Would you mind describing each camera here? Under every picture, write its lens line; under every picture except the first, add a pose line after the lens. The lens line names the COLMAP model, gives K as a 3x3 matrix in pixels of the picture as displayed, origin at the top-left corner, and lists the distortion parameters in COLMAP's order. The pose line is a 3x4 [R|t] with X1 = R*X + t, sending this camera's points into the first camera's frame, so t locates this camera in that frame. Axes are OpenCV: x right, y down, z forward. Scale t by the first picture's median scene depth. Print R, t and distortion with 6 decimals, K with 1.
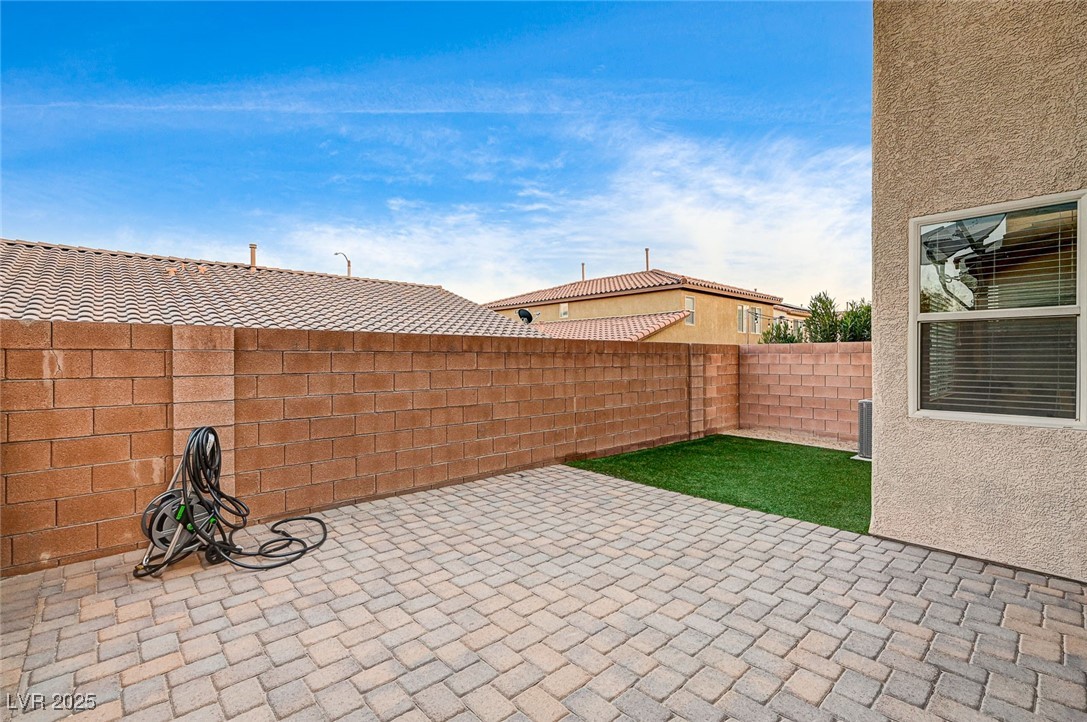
lens RADIAL K [[494.3, 0, 543.5], [0, 494.3, 361.0], [0, 0, 1]] dist [0.002705, 0.000872]
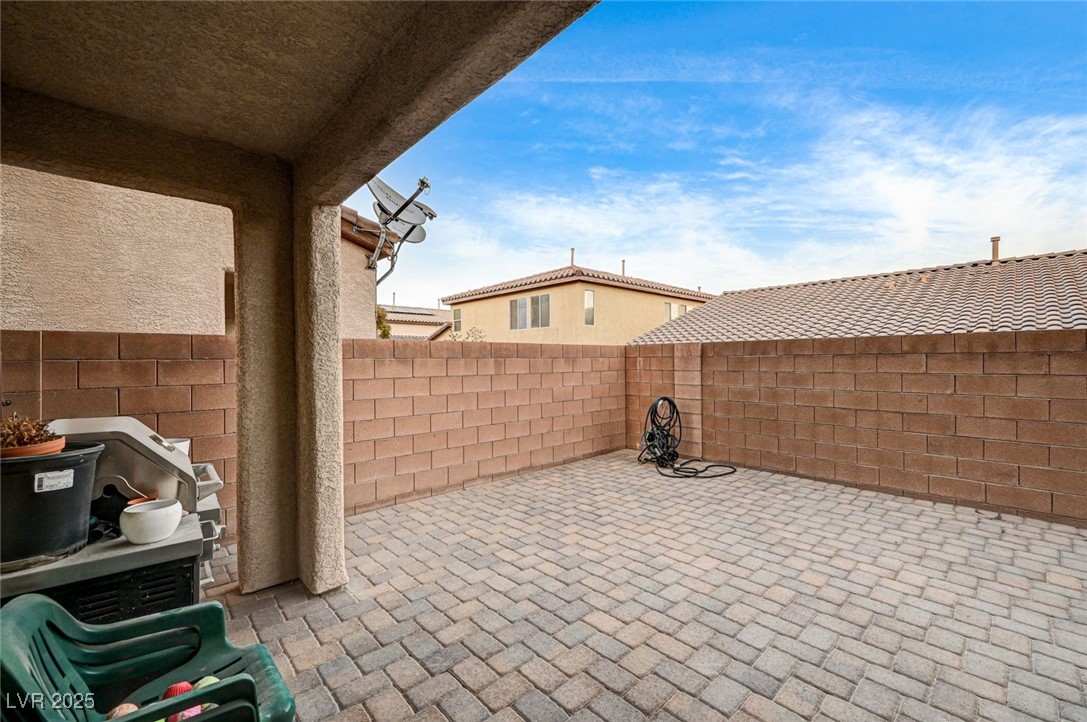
lens RADIAL K [[450.0, 0, 544.8], [0, 450.0, 358.5], [0, 0, 1]] dist [-0.002023, 0.000165]
pose [[-0.008196, -0.000914, -0.999966, 0.807291], [0.003020, 0.999995, -0.000939, -0.011890], [0.999962, -0.003028, -0.008193, 0.408823]]
